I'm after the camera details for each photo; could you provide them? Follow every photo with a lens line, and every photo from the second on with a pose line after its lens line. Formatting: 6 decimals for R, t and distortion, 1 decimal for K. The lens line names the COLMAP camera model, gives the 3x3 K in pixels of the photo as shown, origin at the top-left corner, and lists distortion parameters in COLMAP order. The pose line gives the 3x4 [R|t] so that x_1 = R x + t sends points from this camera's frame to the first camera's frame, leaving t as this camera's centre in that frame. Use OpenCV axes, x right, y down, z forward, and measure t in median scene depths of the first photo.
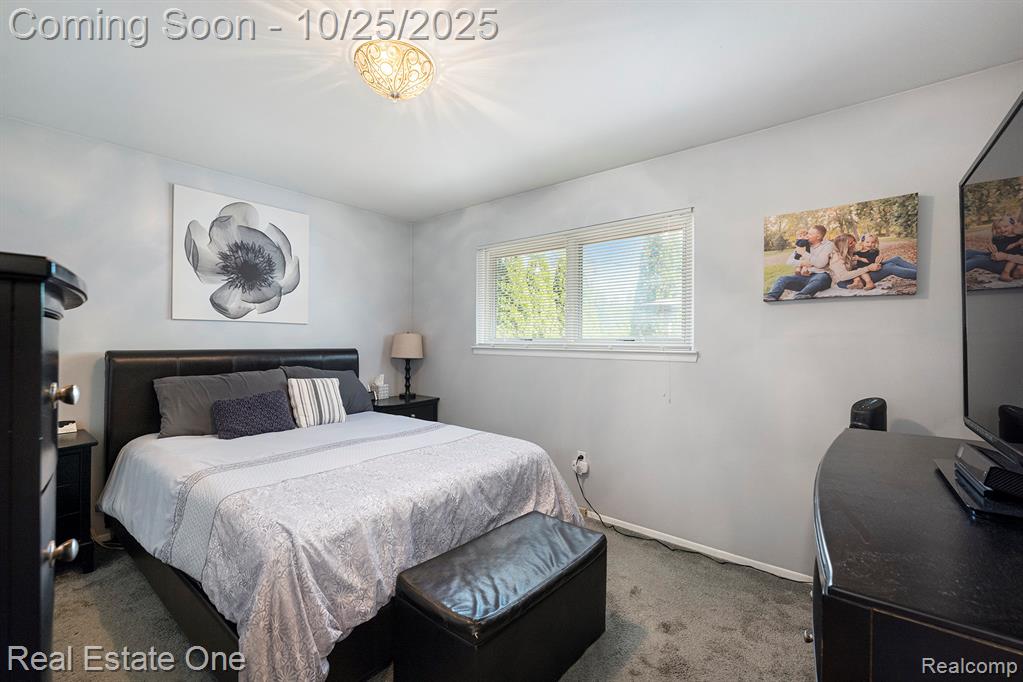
lens RADIAL K [[426.8, 0, 511.1], [0, 426.8, 339.9], [0, 0, 1]] dist [-0.011179, 0.001290]
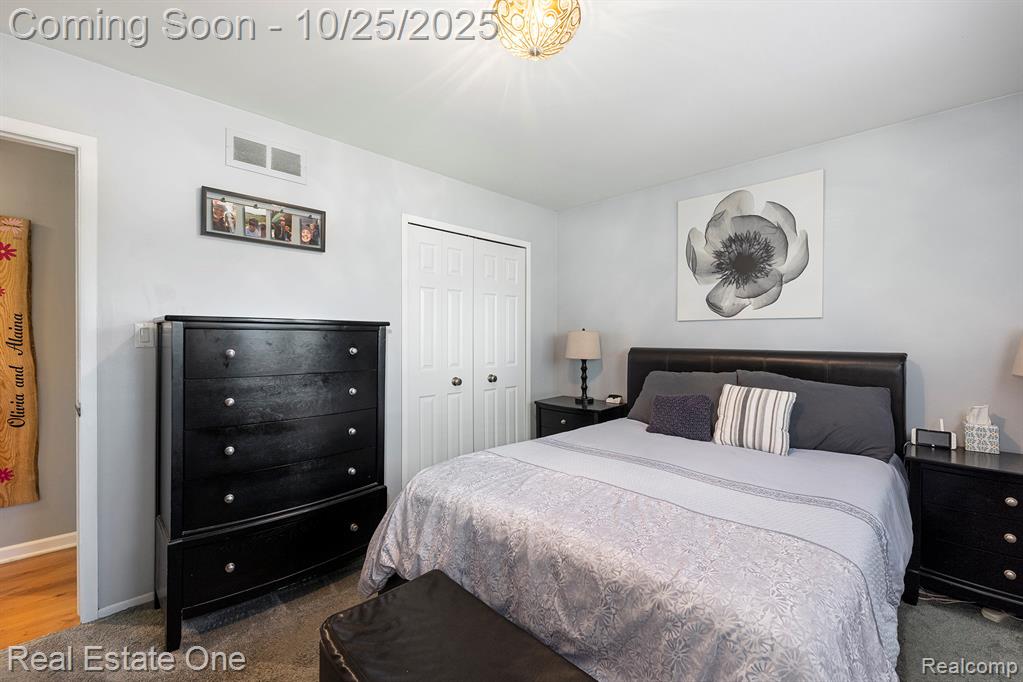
lens RADIAL K [[426.8, 0, 510.8], [0, 426.8, 339.2], [0, 0, 1]] dist [-0.011179, 0.001290]
pose [[-0.097077, -0.007136, -0.995251, 0.346874], [-0.003068, 0.999972, -0.006871, 0.007904], [0.995272, 0.002387, -0.097096, 0.613210]]
